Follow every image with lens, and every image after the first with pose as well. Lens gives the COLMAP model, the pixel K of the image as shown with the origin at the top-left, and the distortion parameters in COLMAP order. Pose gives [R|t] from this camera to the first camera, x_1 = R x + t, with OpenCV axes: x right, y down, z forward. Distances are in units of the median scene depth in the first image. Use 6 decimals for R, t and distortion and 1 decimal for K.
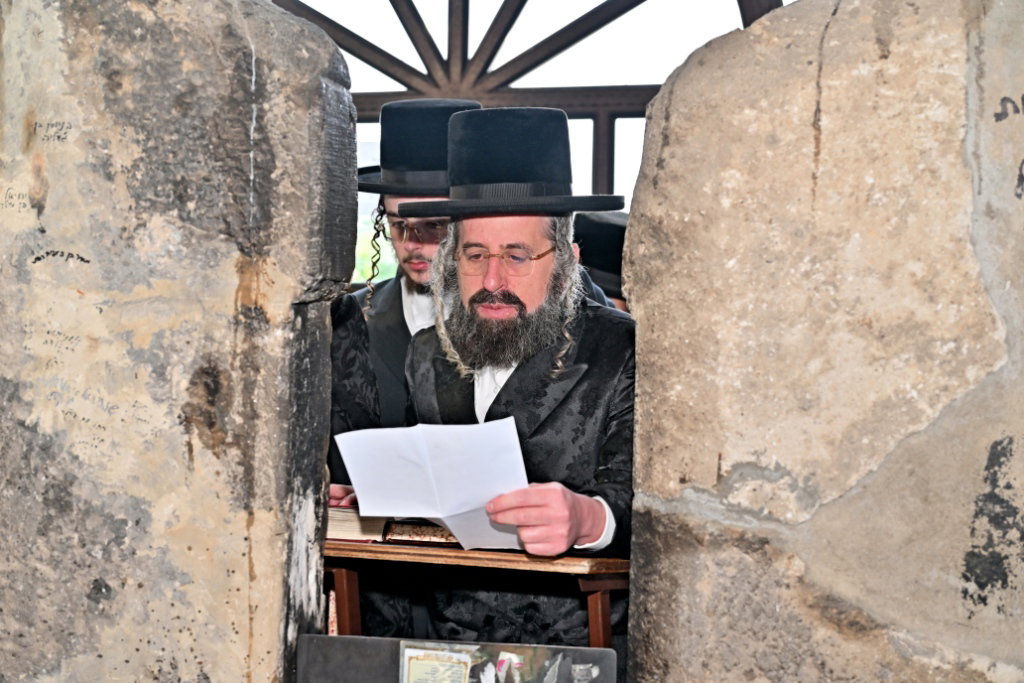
lens RADIAL K [[1606.9, 0, 504.9], [0, 1606.9, 369.6], [0, 0, 1]] dist [0.012374, 0.000000]
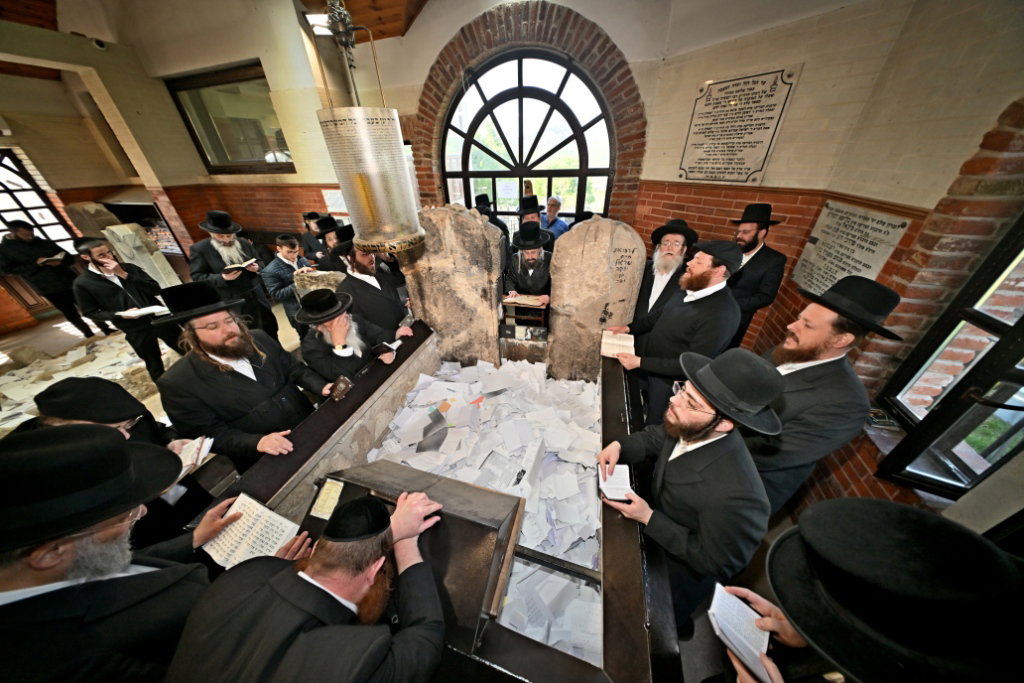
lens RADIAL K [[297.5, 0, 509.0], [0, 297.5, 337.5], [0, 0, 1]] dist [0.002612, -0.001295]
pose [[0.997368, -0.005023, -0.072333, 0.000114], [0.040542, 0.865719, 0.498886, -0.424697], [0.060114, -0.500506, 0.863644, -0.116762]]
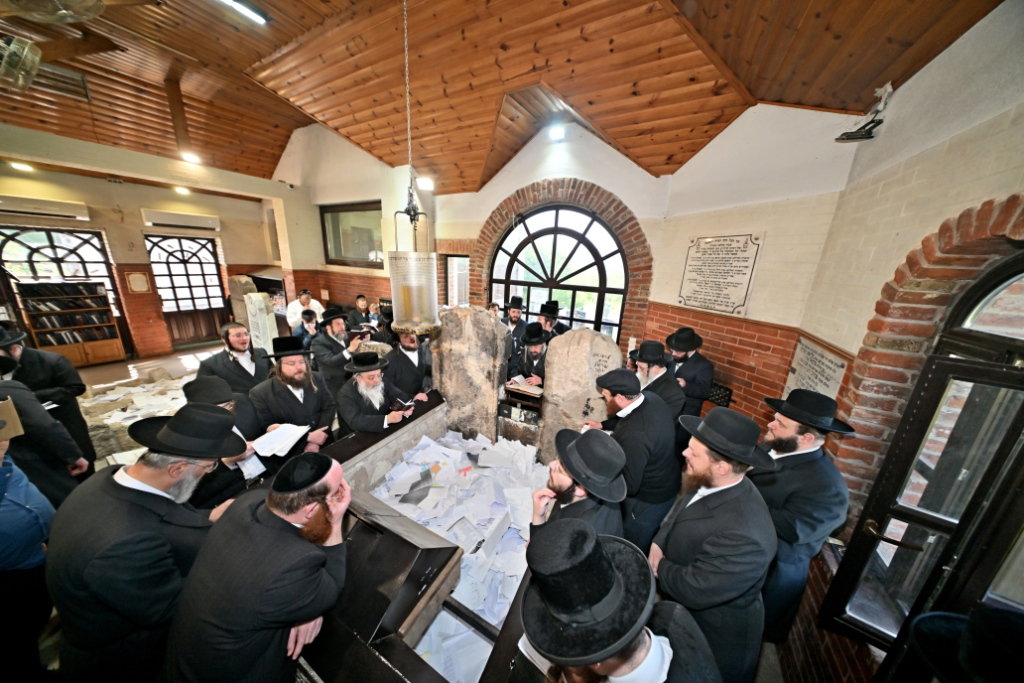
lens RADIAL K [[297.5, 0, 509.1], [0, 297.5, 337.1], [0, 0, 1]] dist [0.002612, -0.001295]
pose [[0.968226, 0.093261, -0.232038, 0.232186], [-0.041370, 0.974809, 0.219169, -0.490408], [0.246633, -0.202606, 0.947693, -0.317209]]
